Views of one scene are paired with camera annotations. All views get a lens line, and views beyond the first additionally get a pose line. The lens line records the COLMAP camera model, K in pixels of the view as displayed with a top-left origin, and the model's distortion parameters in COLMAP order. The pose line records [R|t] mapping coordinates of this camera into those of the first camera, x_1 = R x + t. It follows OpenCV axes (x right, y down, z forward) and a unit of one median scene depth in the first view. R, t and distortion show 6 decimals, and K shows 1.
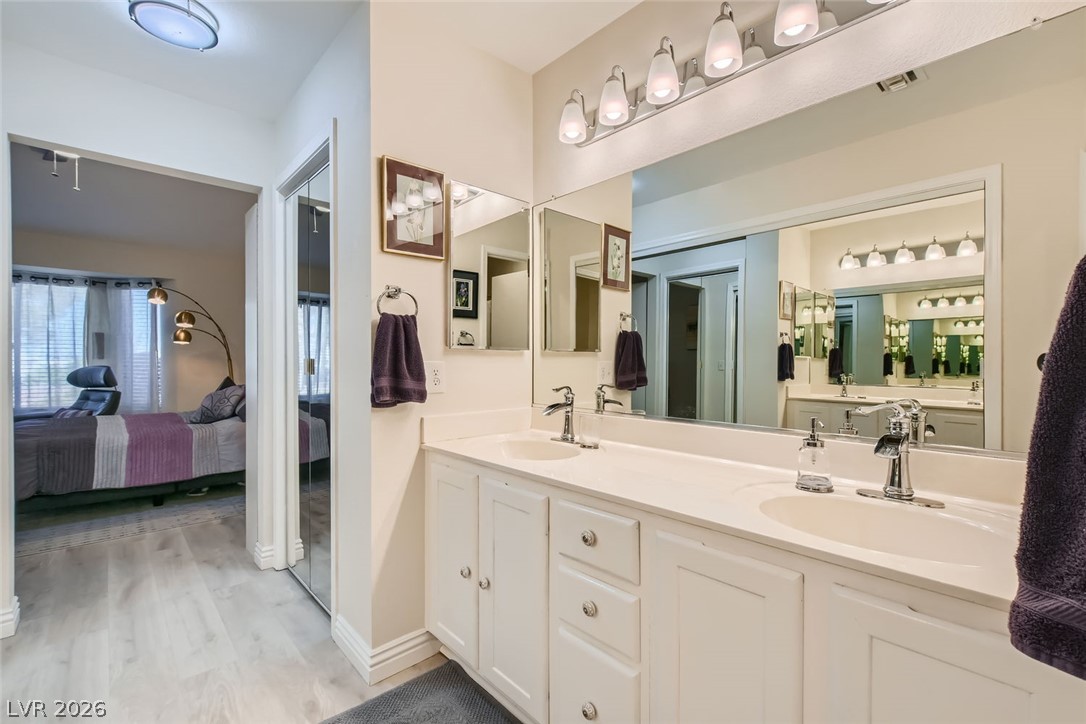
lens RADIAL K [[469.4, 0, 545.1], [0, 469.4, 363.3], [0, 0, 1]] dist [-0.000037, -0.001822]
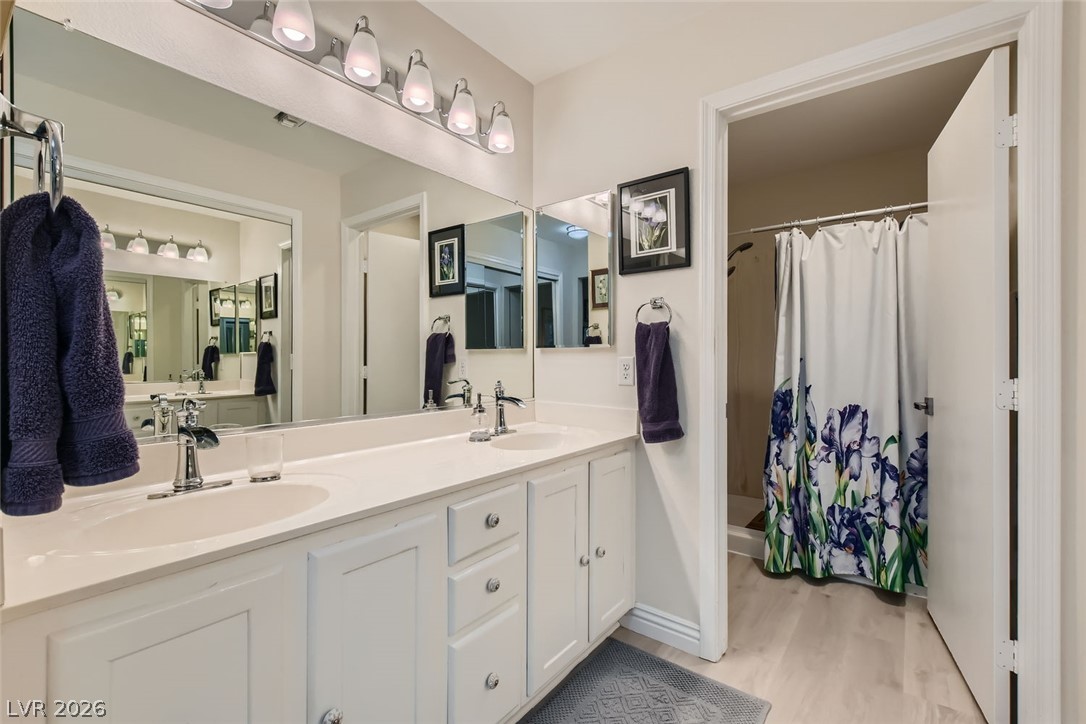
lens RADIAL K [[469.4, 0, 545.9], [0, 469.4, 354.1], [0, 0, 1]] dist [-0.000037, -0.001822]
pose [[-0.167113, 0.007039, 0.985913, -0.774007], [-0.001433, 0.999972, -0.007383, -0.002707], [-0.985937, -0.002647, -0.167098, 0.825575]]
